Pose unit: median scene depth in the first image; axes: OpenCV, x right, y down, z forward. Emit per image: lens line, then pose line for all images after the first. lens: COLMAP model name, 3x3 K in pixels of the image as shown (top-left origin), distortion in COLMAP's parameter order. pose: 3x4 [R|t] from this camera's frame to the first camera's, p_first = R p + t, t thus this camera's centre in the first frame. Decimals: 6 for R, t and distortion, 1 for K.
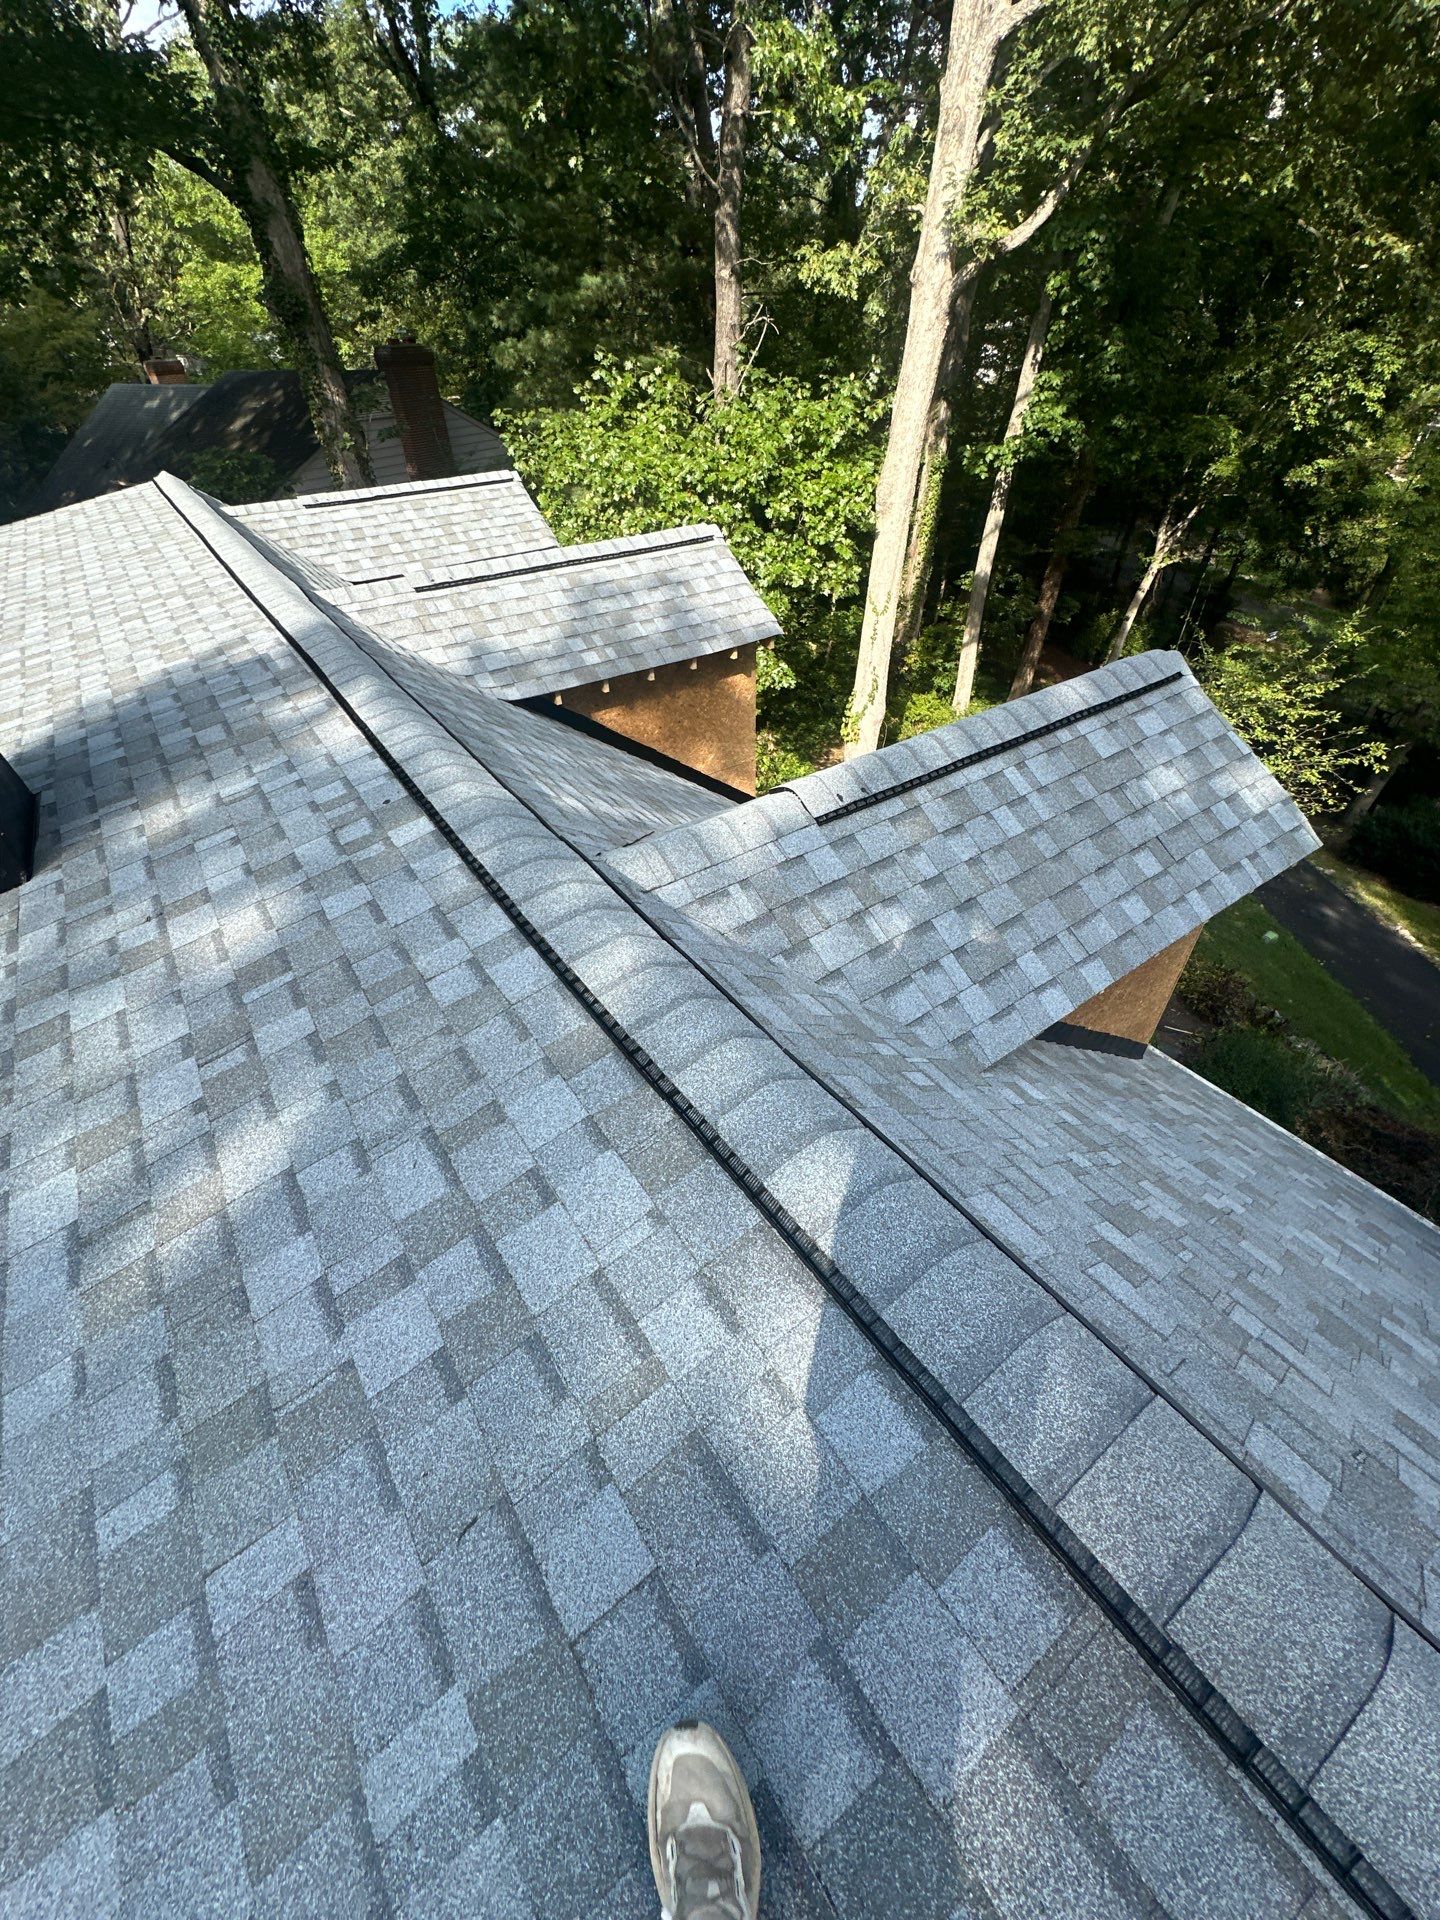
lens RADIAL K [[769.9, 0, 724.3], [0, 769.9, 963.2], [0, 0, 1]] dist [-0.004056, 0.000709]
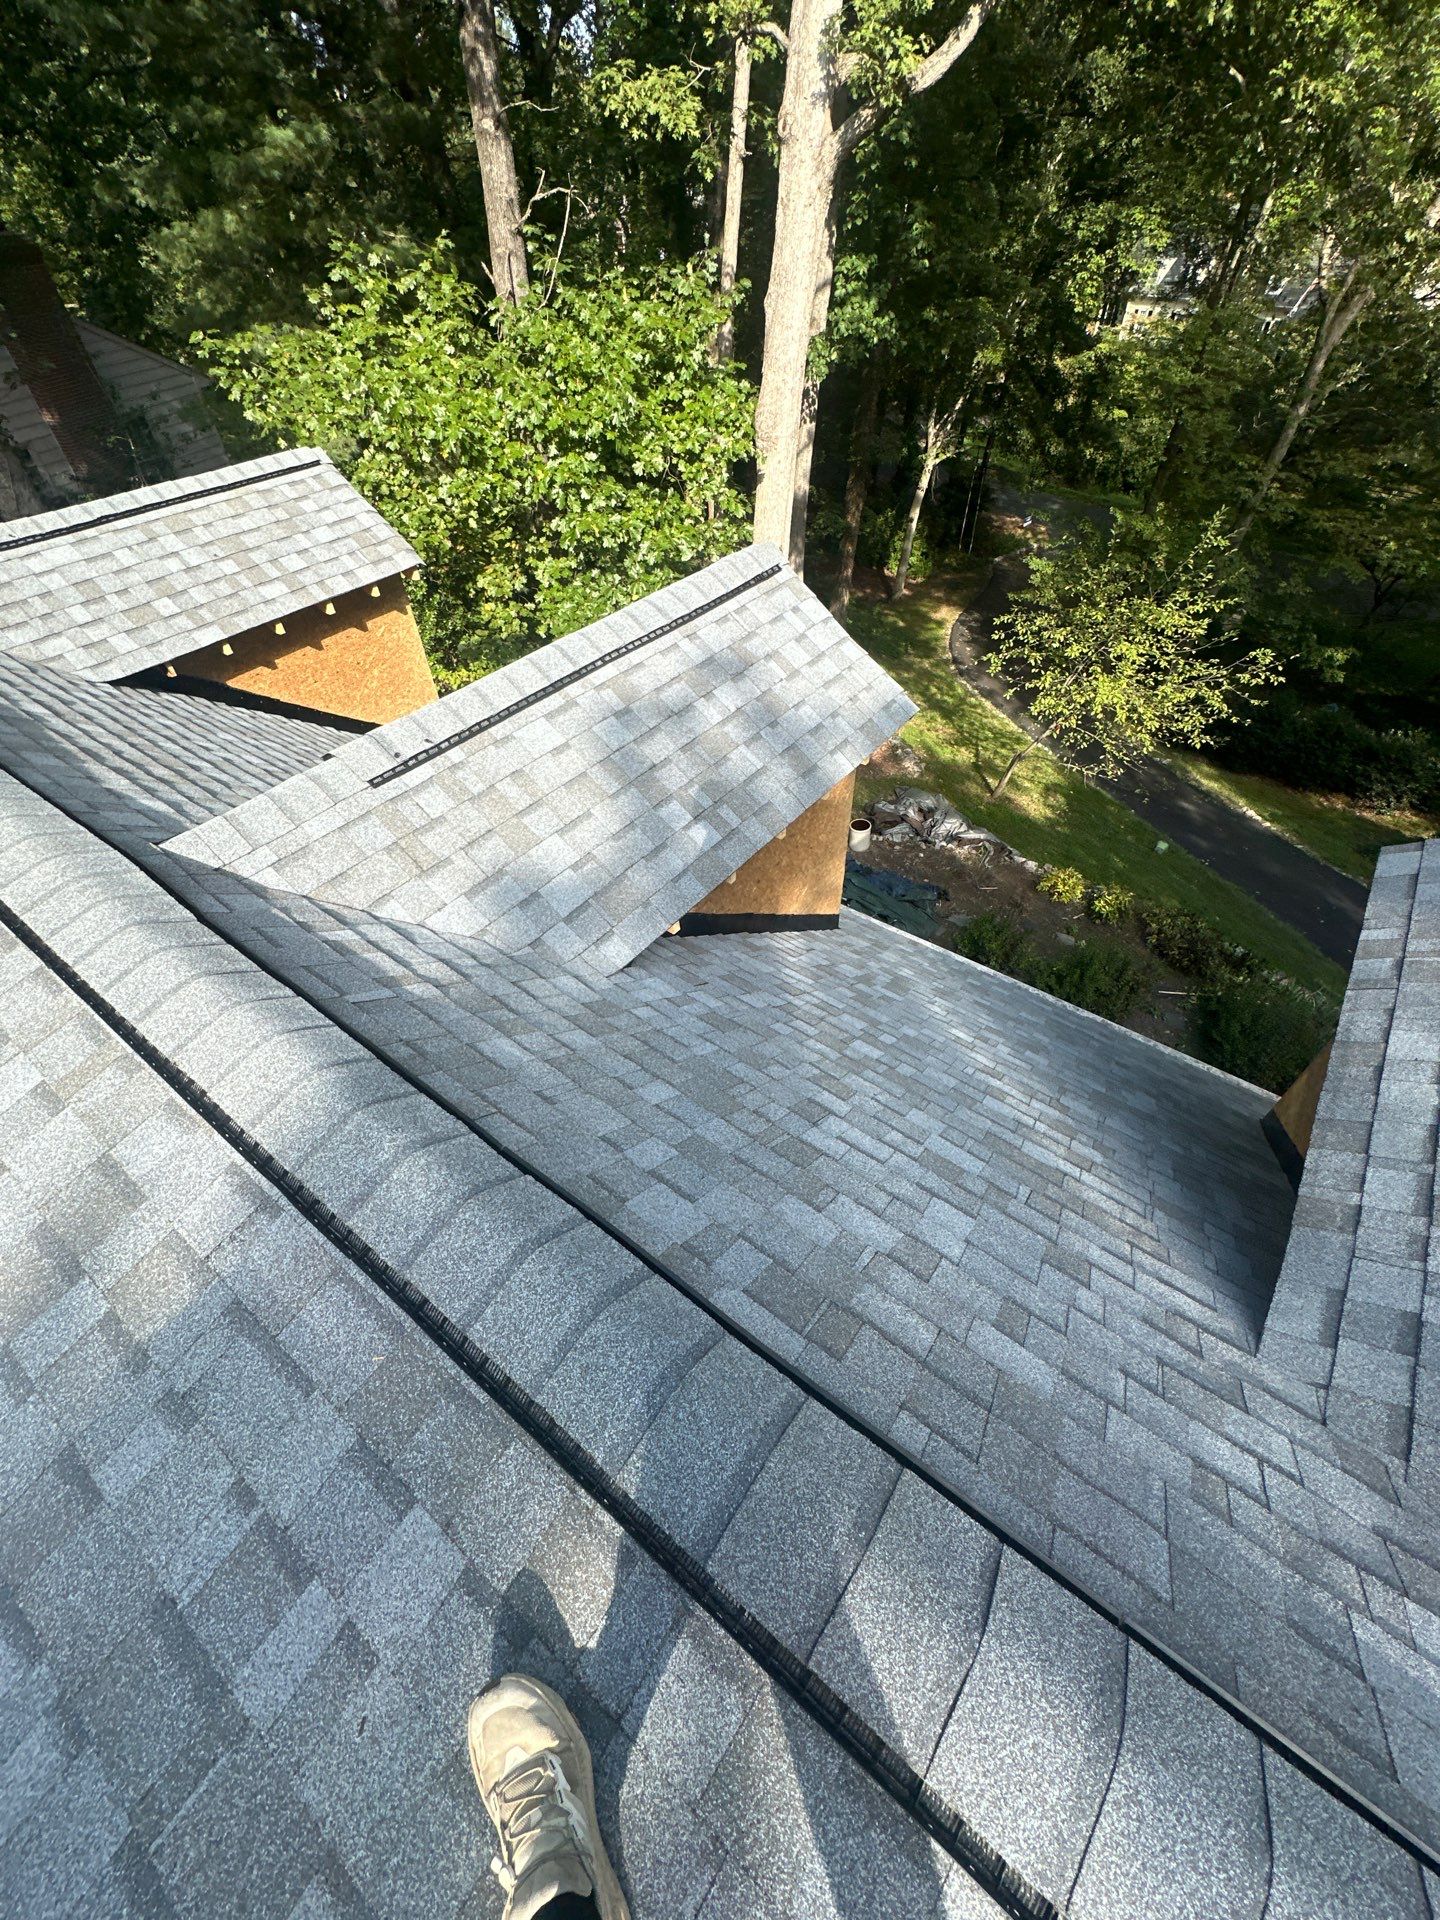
lens RADIAL K [[770.2, 0, 723.4], [0, 770.2, 962.1], [0, 0, 1]] dist [-0.002772, 0.000139]
pose [[0.949624, -0.223225, 0.219964, -0.135920], [0.202831, 0.972834, 0.111598, -0.162409], [-0.238900, -0.061361, 0.969103, 0.195180]]
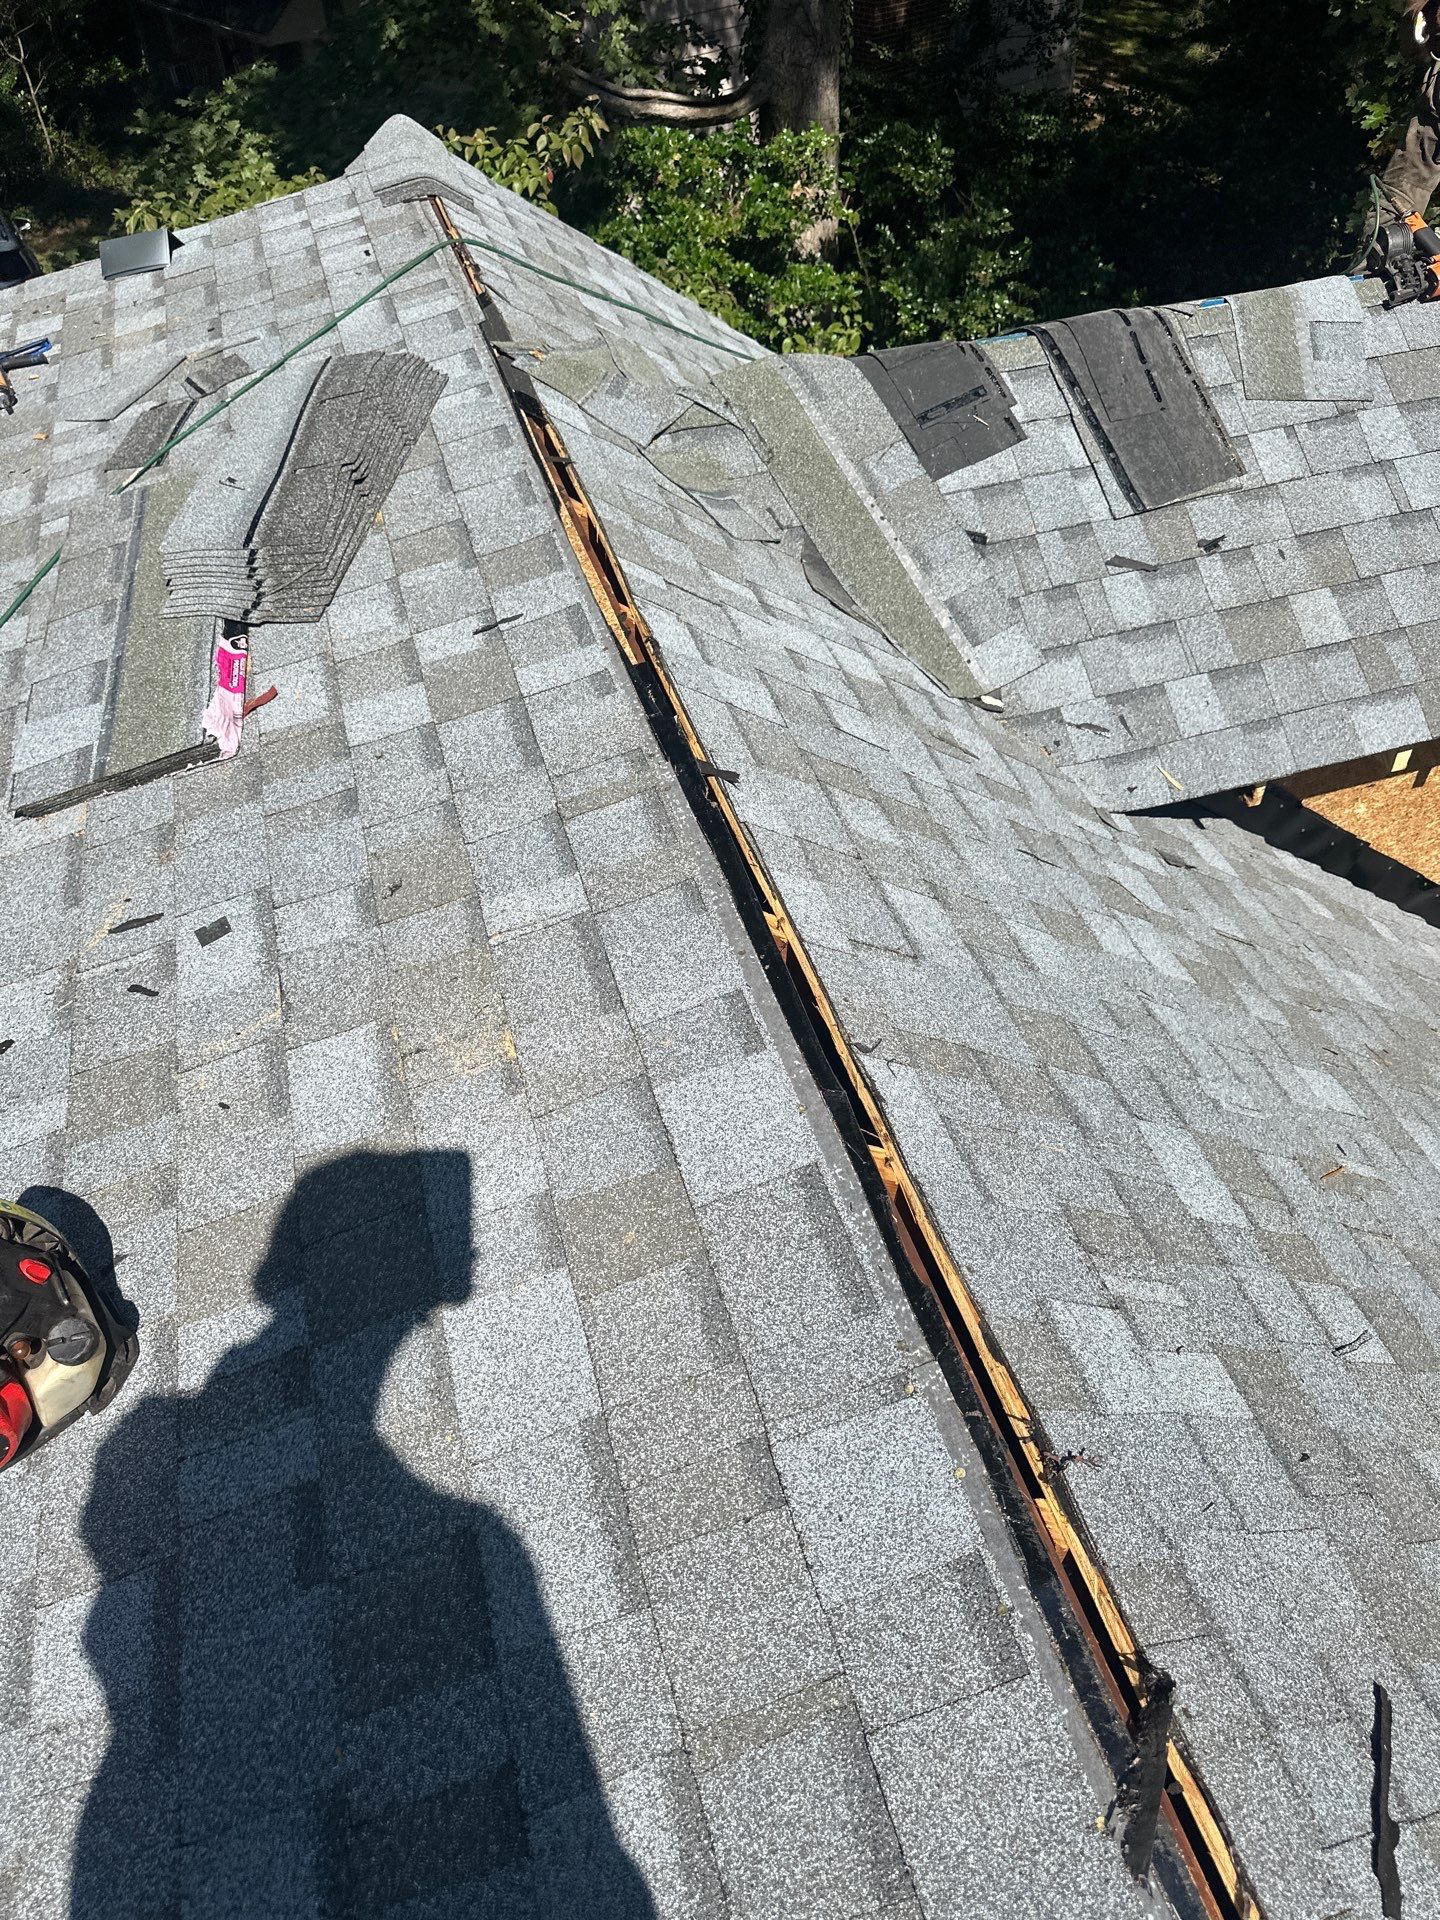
lens RADIAL K [[1347.0, 0, 709.8], [0, 1347.0, 962.9], [0, 0, 1]] dist [0.000154, -0.002239]
pose [[0.945605, 0.219215, -0.240367, -0.310206], [-0.191500, 0.972378, 0.133451, -0.301495], [0.262982, -0.080161, 0.961465, 0.380912]]
